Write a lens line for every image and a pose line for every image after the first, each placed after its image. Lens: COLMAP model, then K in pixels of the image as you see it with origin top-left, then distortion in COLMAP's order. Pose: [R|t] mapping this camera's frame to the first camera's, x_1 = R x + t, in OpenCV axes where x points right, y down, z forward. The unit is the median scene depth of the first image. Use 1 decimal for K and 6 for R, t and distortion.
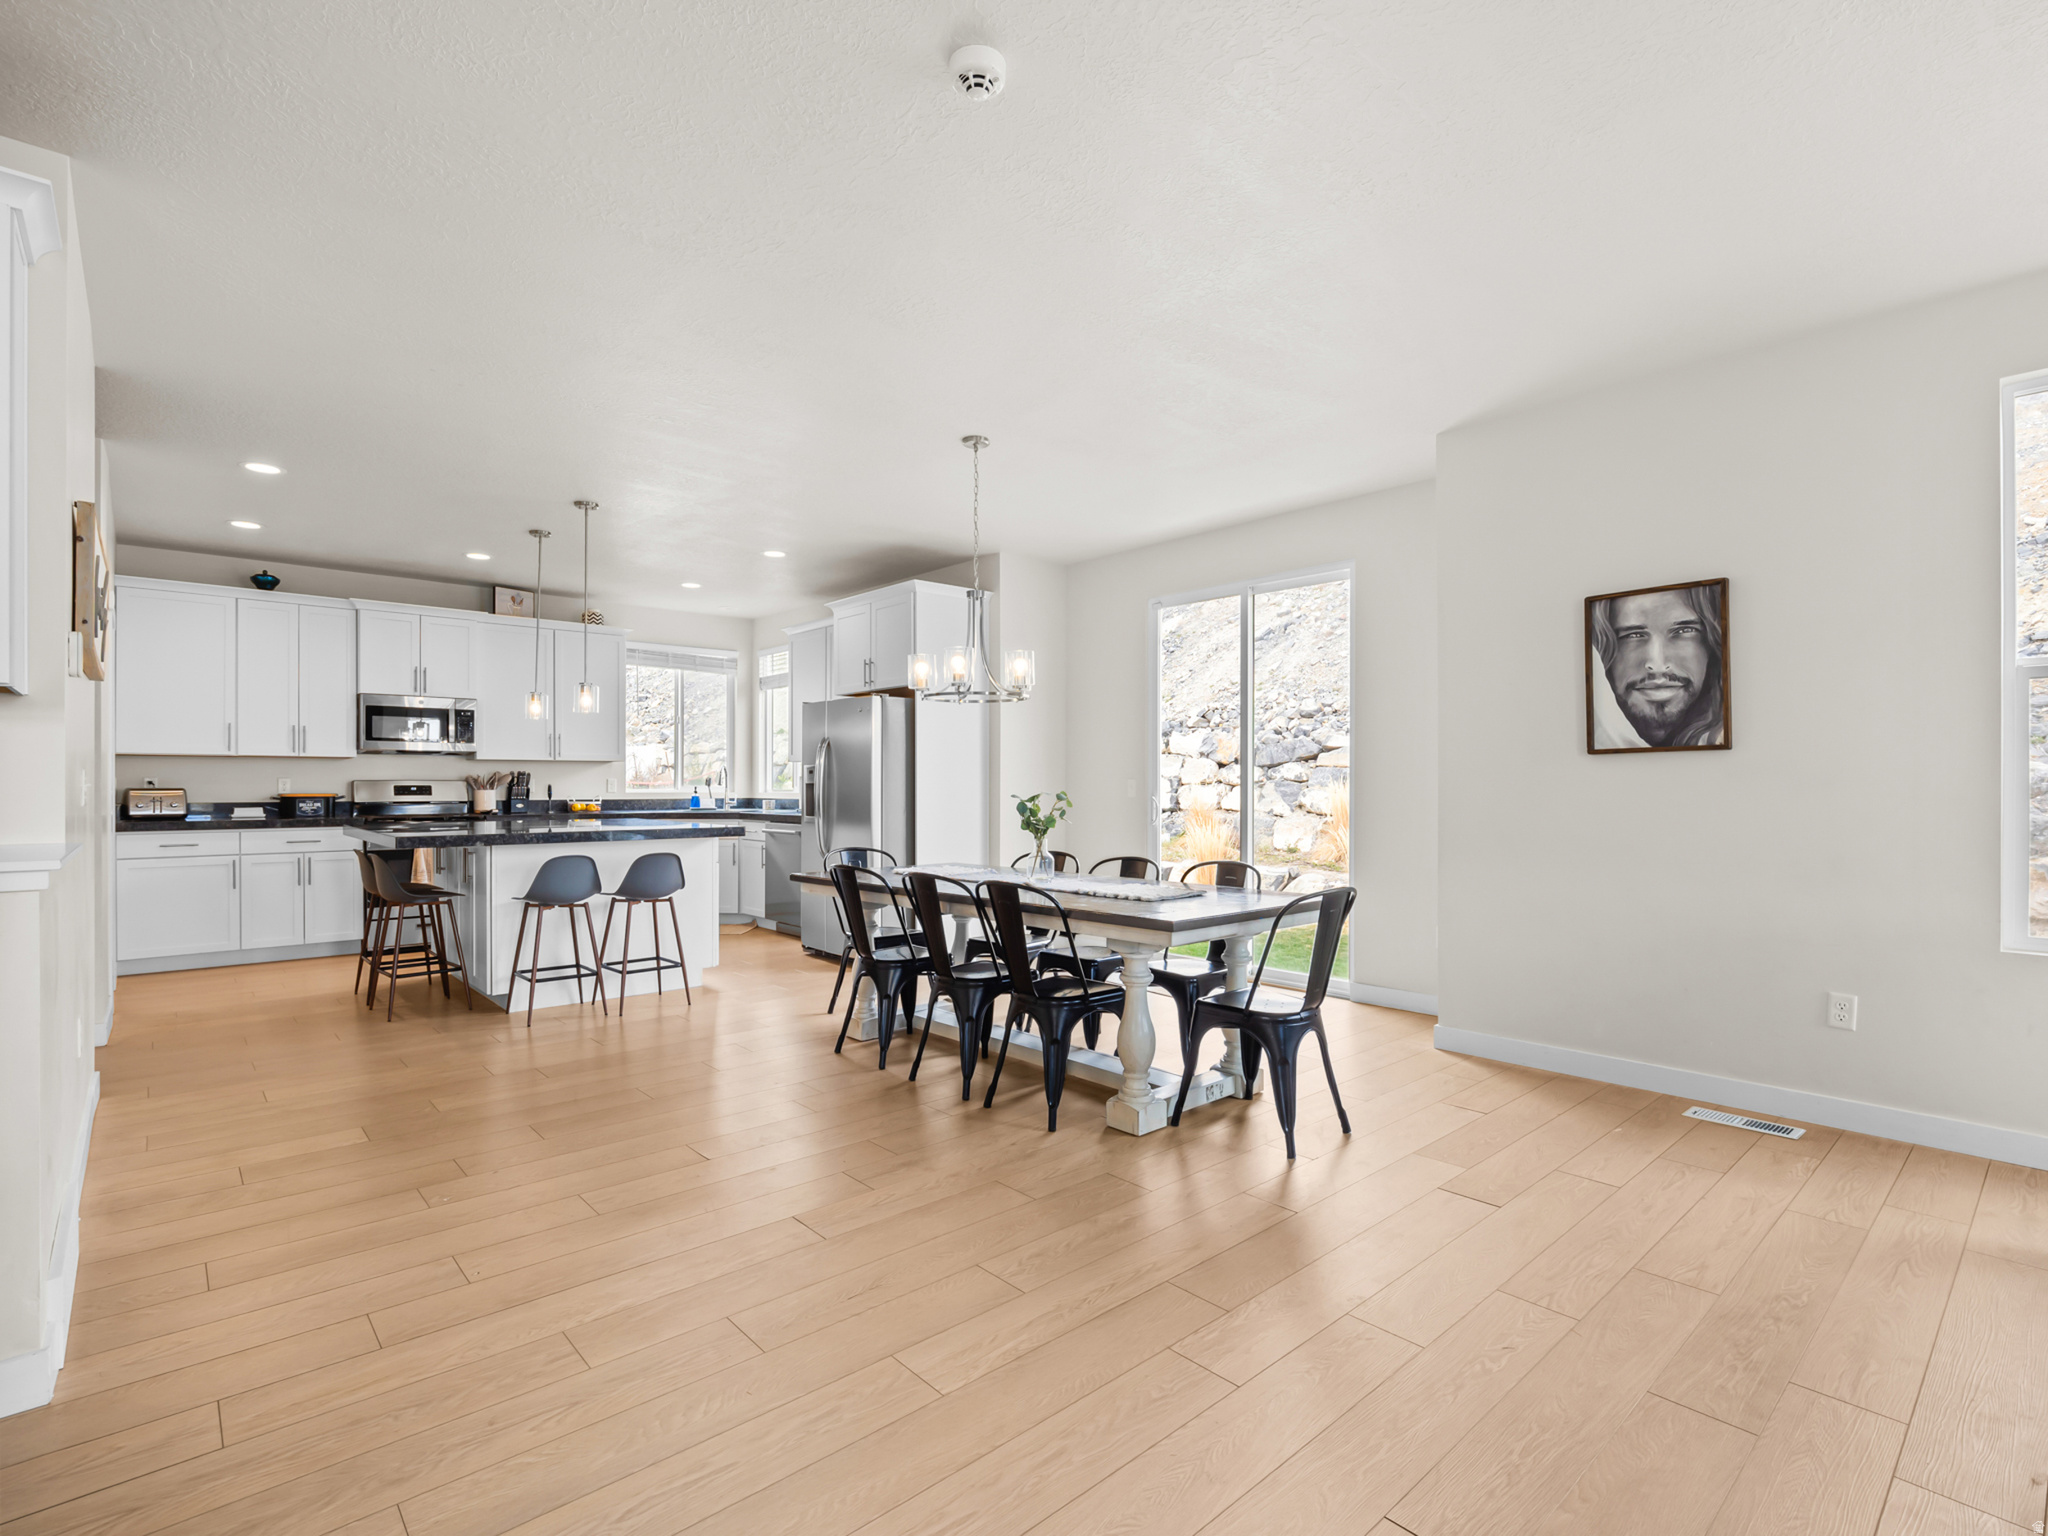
lens RADIAL K [[977.2, 0, 1024.0], [0, 977.2, 777.1], [0, 0, 1]] dist [-0.011921, 0.001649]
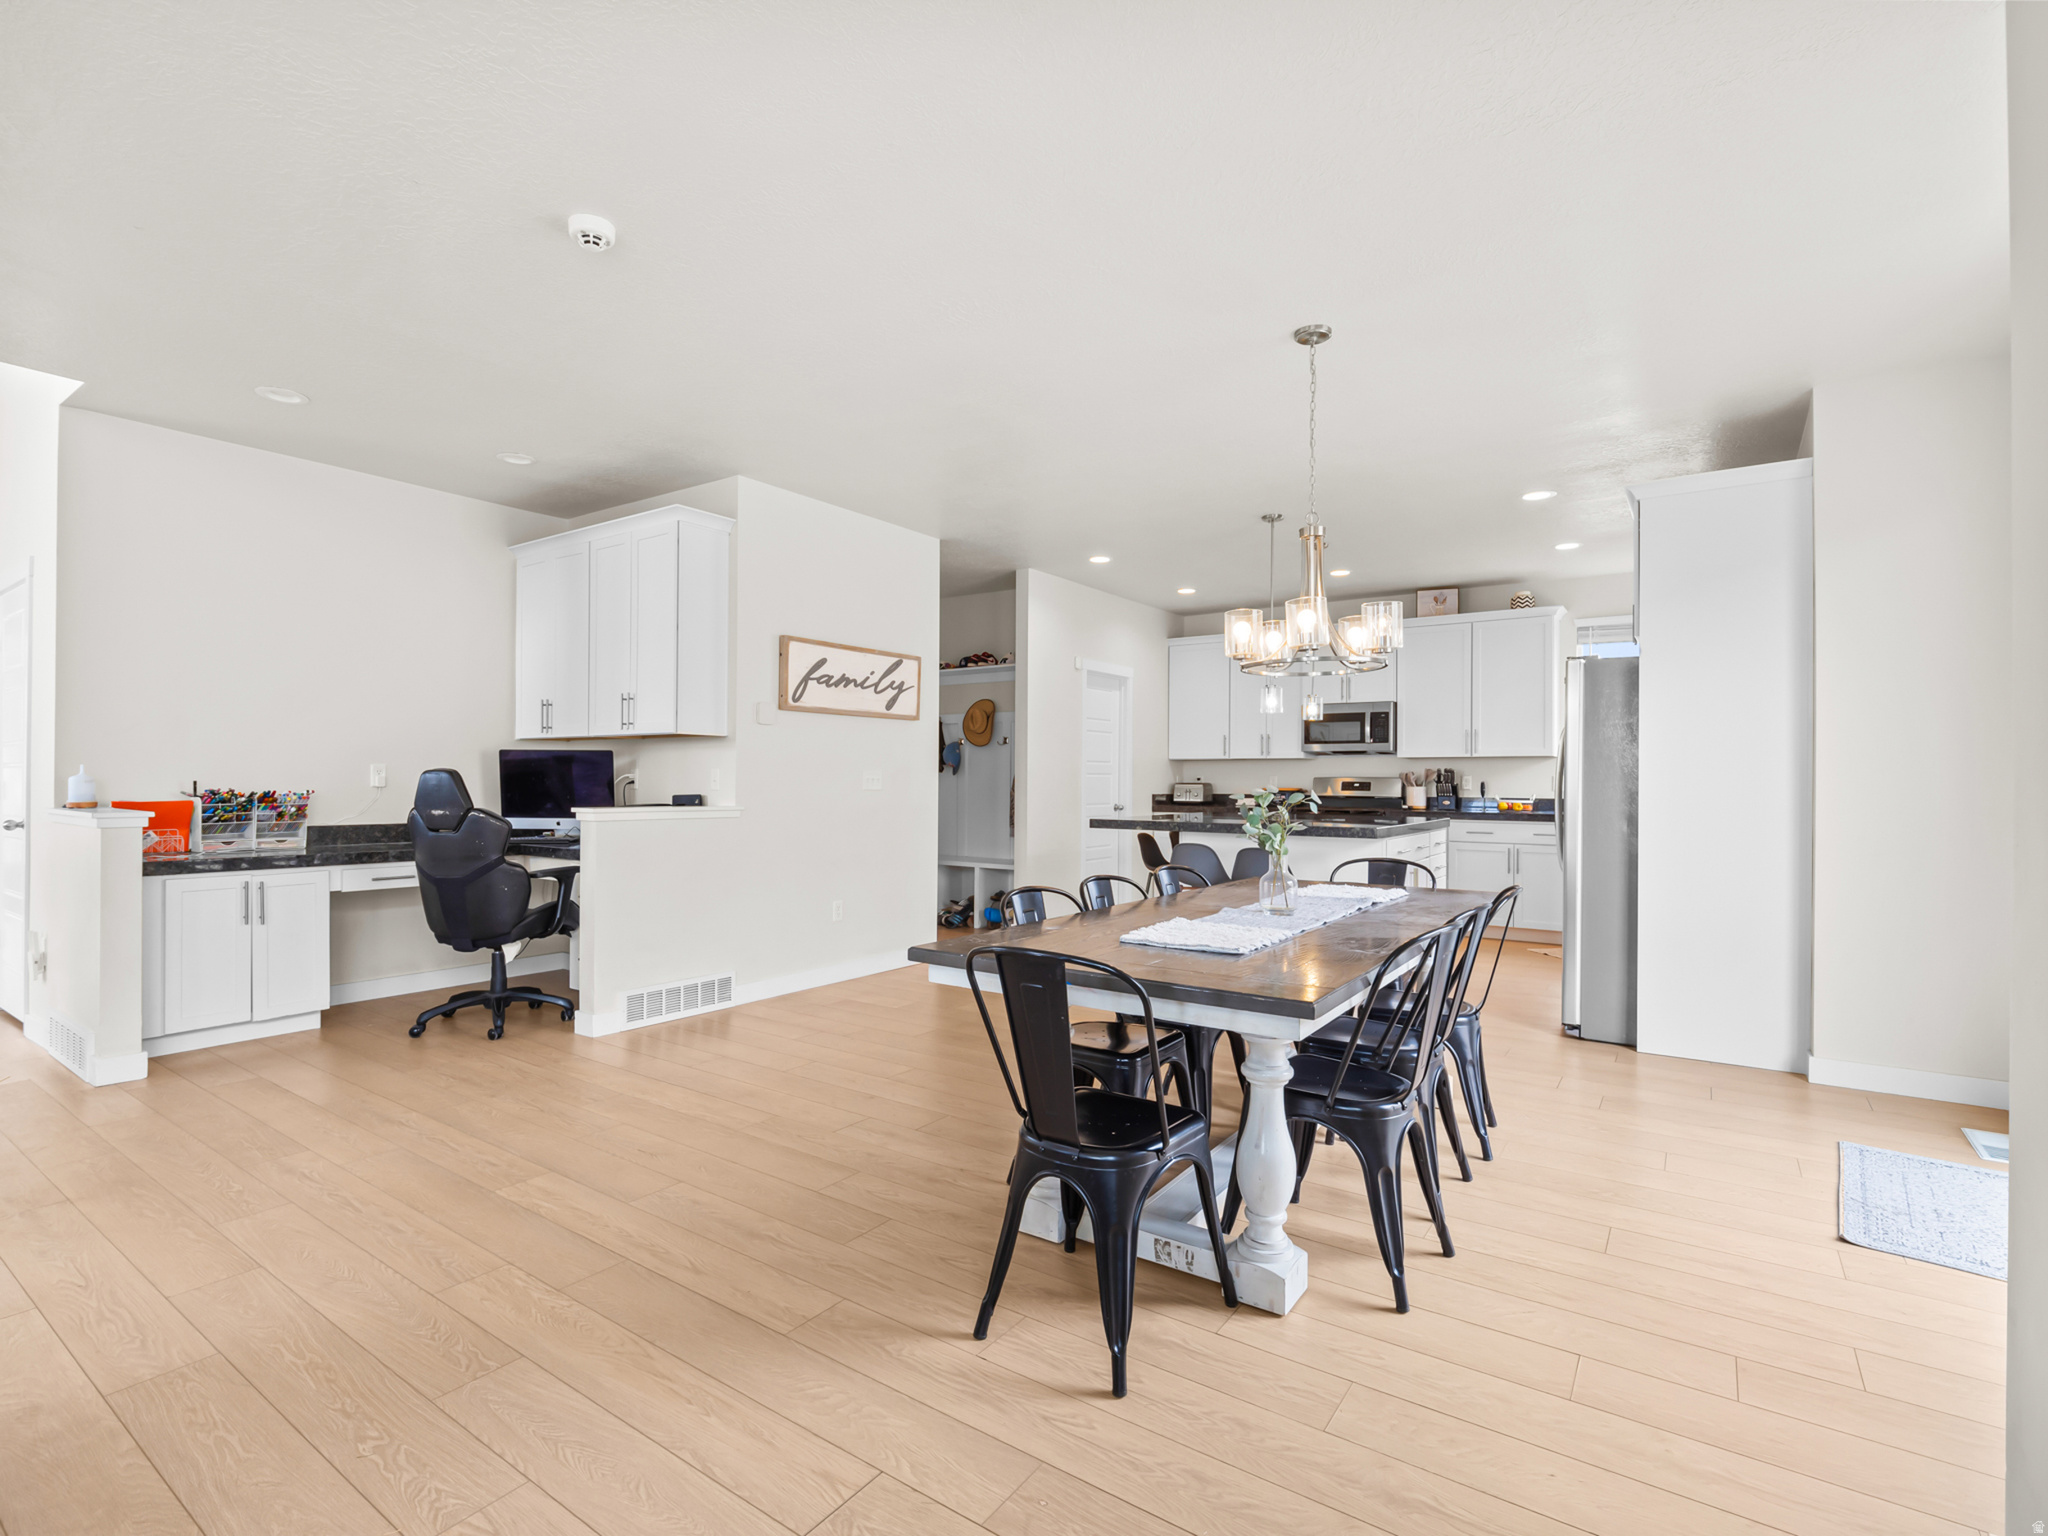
lens RADIAL K [[977.2, 0, 1024.0], [0, 977.2, 777.1], [0, 0, 1]] dist [-0.011921, 0.001649]
pose [[0.225187, -0.002016, -0.974314, 0.394318], [0.004462, 0.999990, -0.001038, 0.002212], [0.974305, -0.004114, 0.225193, 0.371638]]
